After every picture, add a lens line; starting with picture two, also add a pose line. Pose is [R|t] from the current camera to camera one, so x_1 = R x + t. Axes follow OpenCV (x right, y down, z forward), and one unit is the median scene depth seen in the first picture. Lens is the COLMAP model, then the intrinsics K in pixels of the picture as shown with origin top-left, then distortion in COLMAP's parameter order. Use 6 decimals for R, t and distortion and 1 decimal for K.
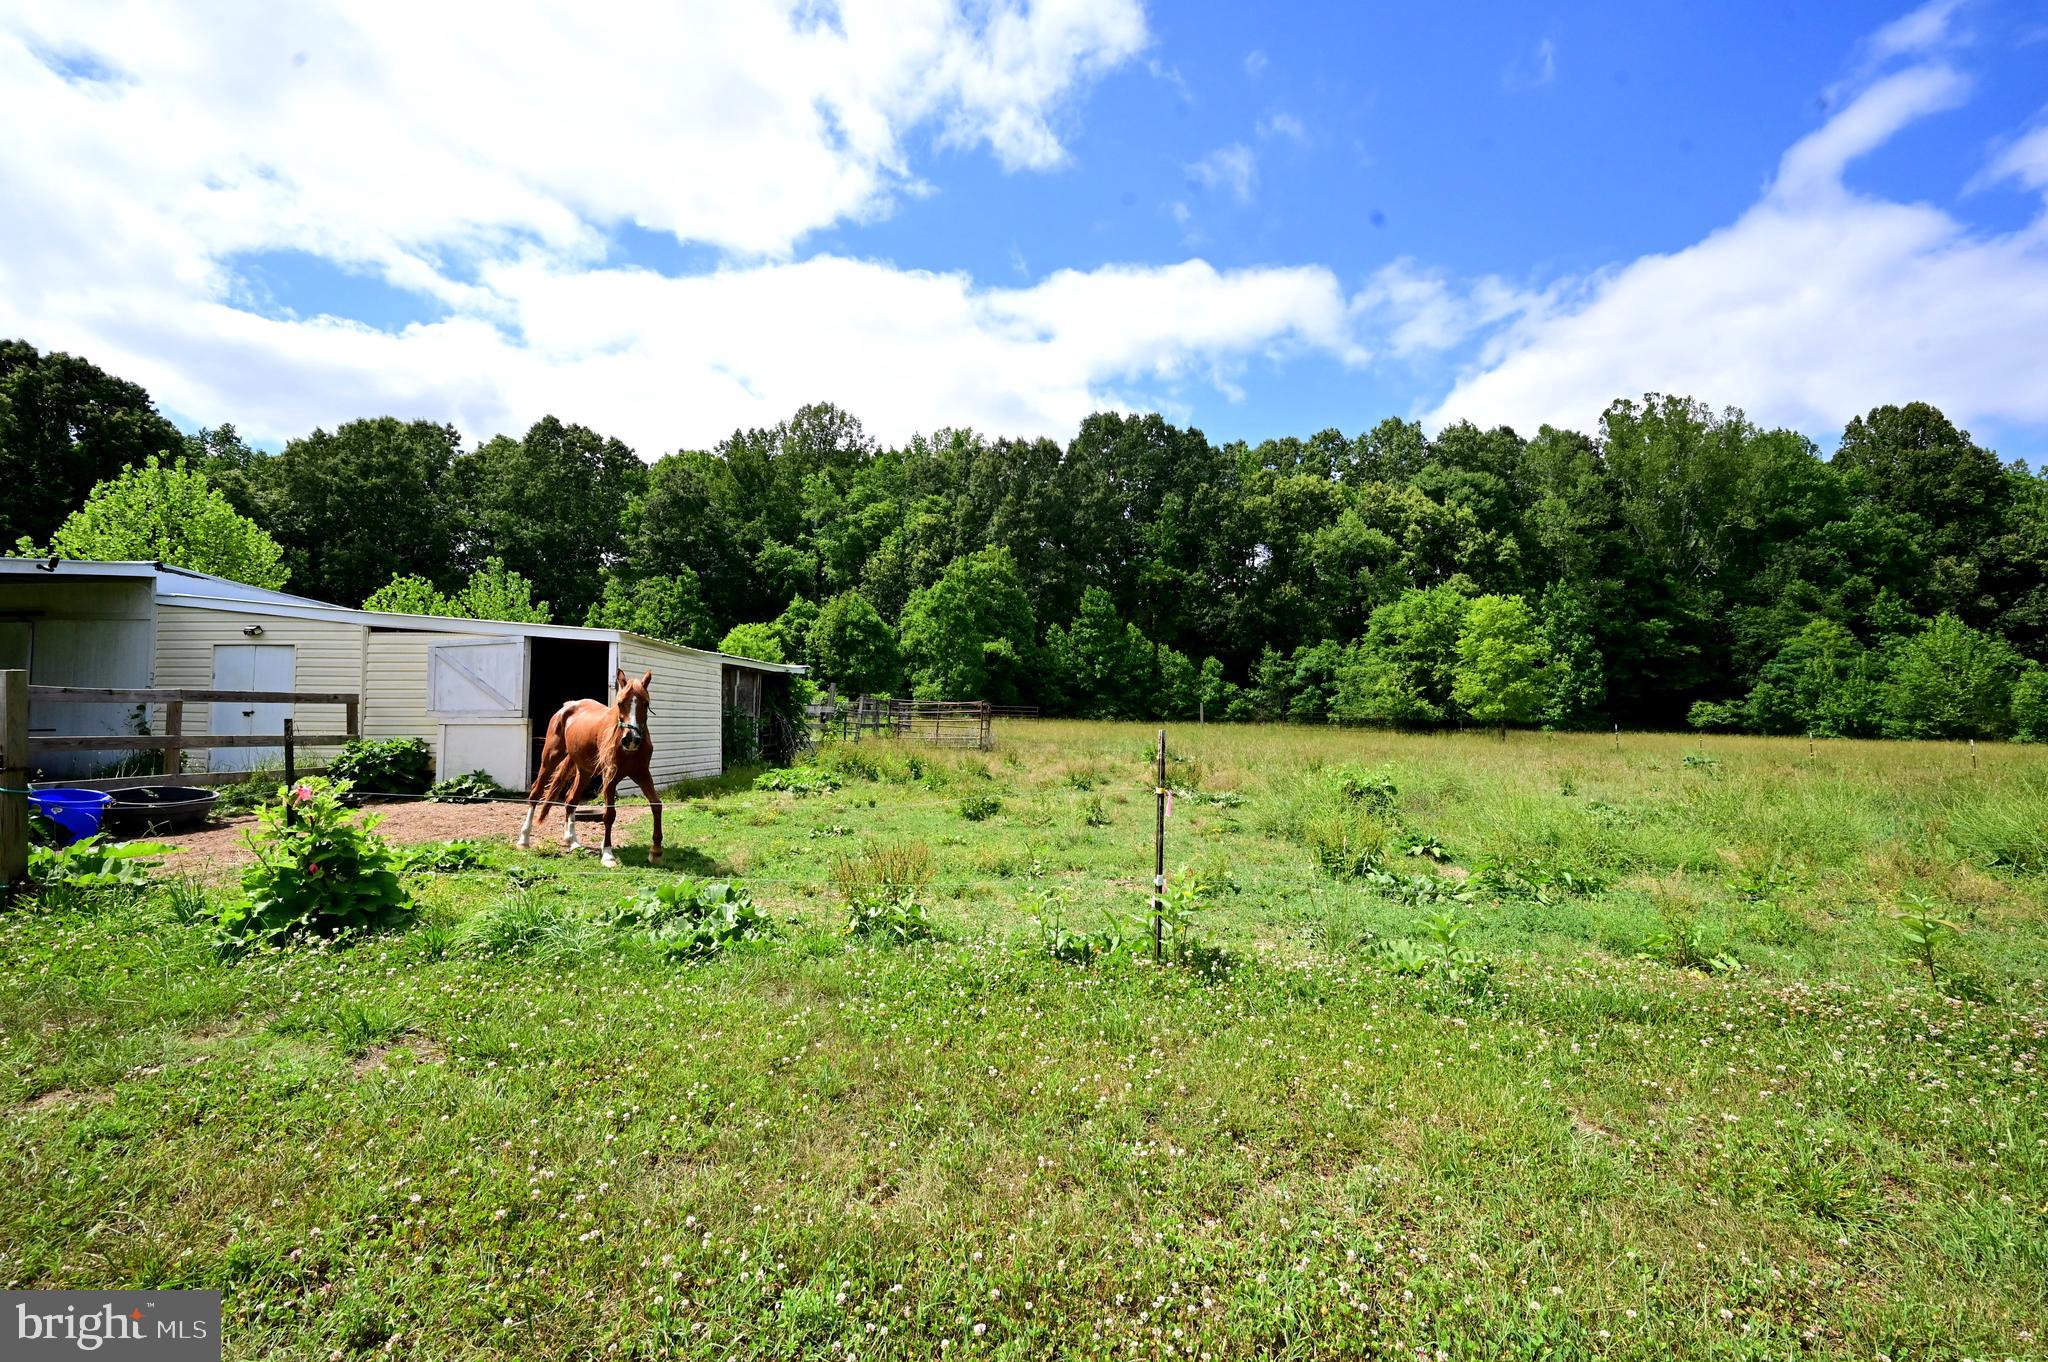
lens RADIAL K [[862.7, 0, 1022.9], [0, 862.7, 681.0], [0, 0, 1]] dist [-0.000690, -0.000227]
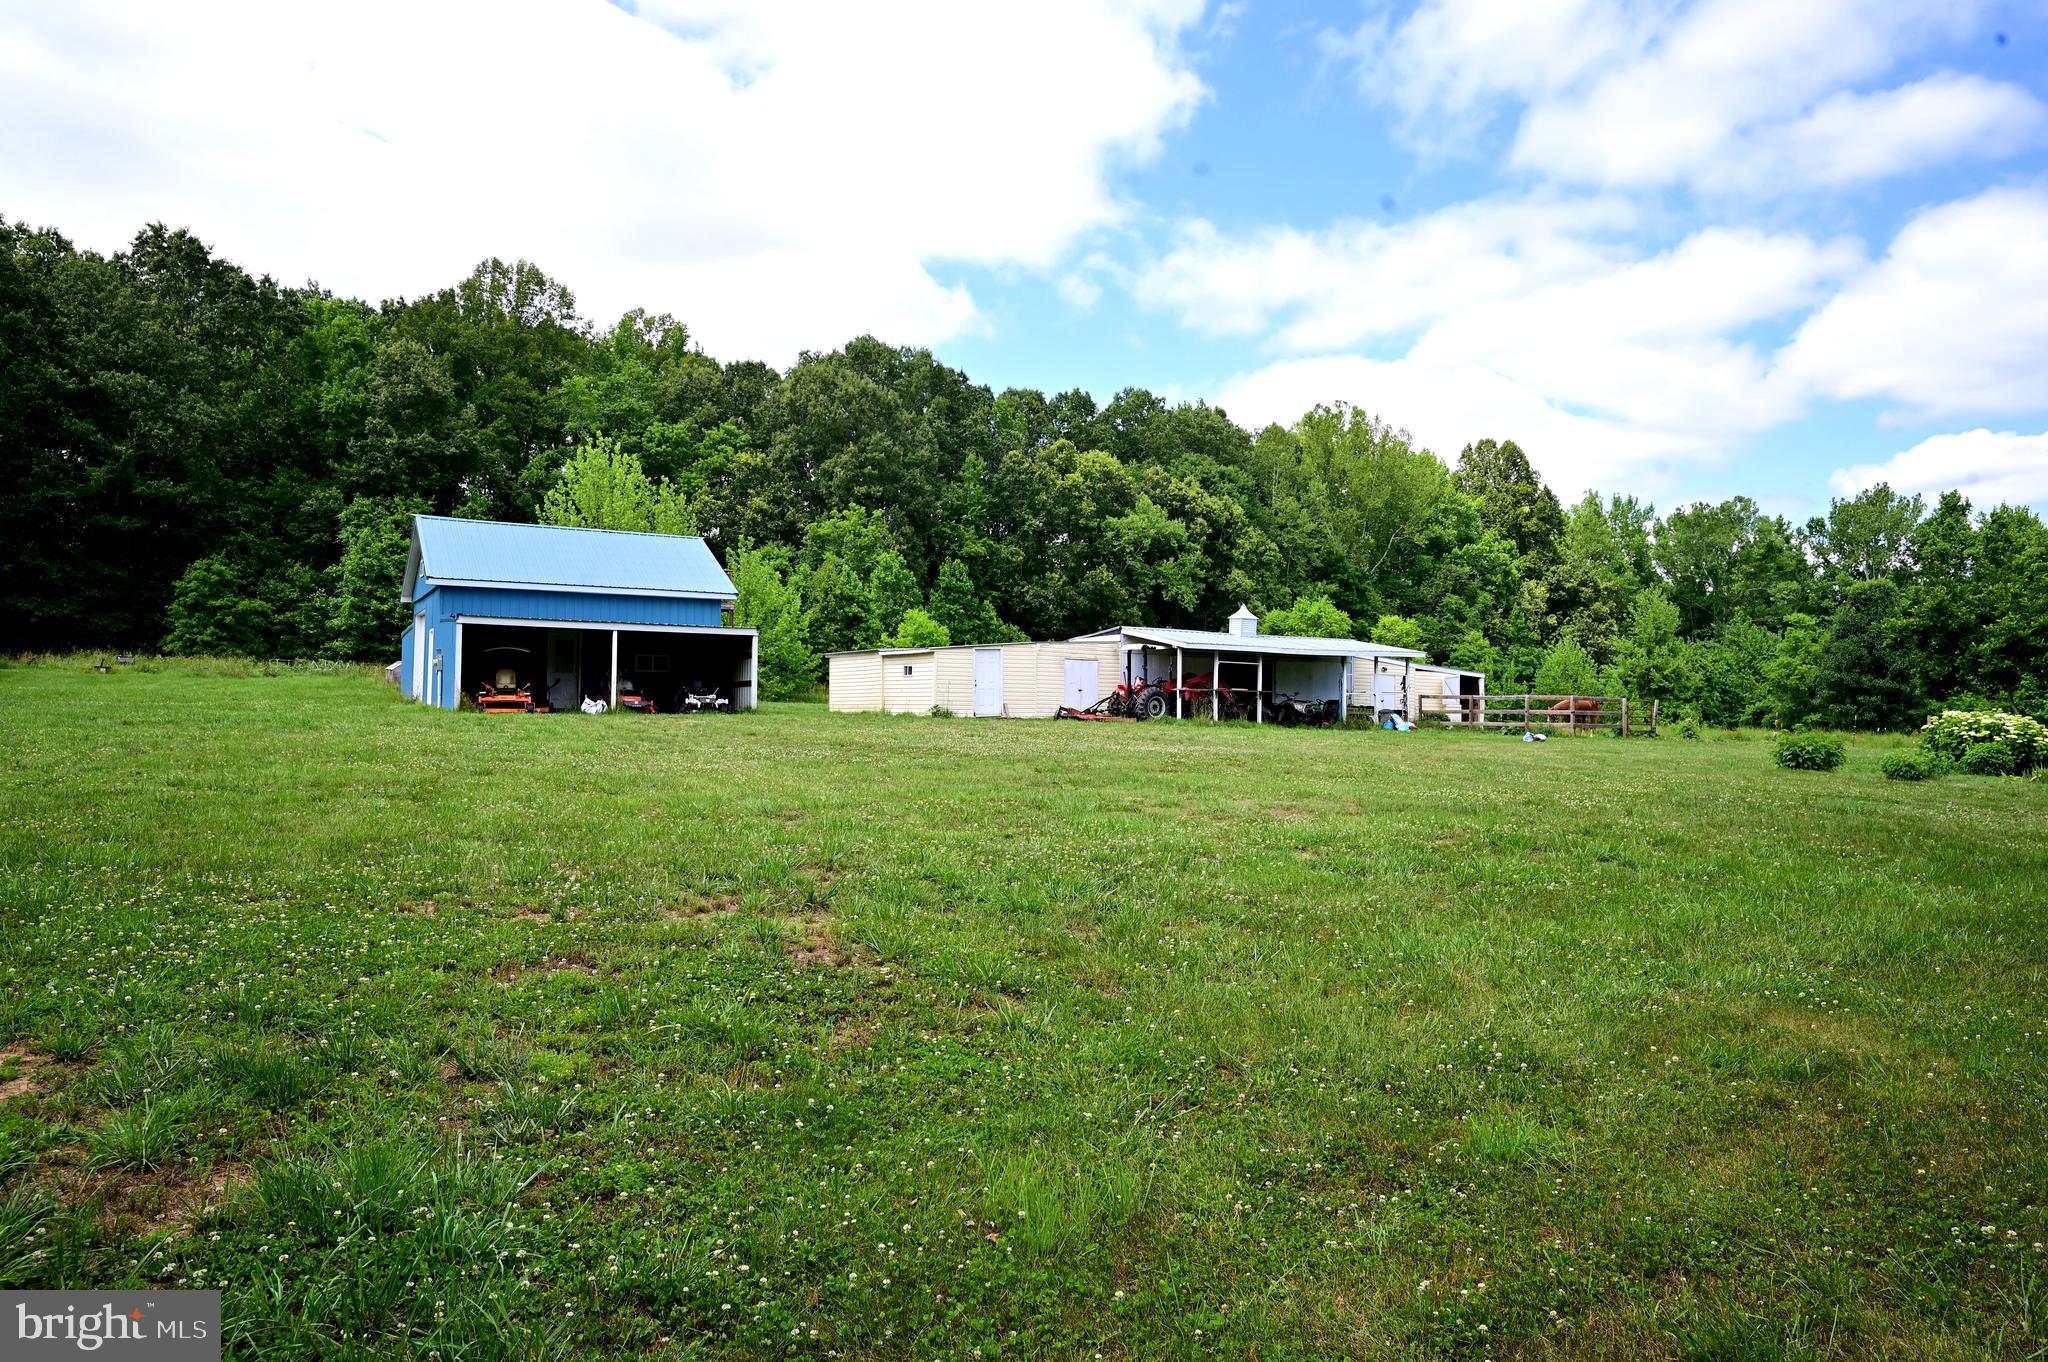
lens RADIAL K [[1396.2, 0, 1032.2], [0, 1396.2, 676.0], [0, 0, 1]] dist [-0.017351, -0.005366]
pose [[0.844247, 0.028421, 0.535200, -0.551283], [-0.041701, 0.999049, 0.012728, -0.006182], [-0.534329, -0.033063, 0.844630, -0.274734]]
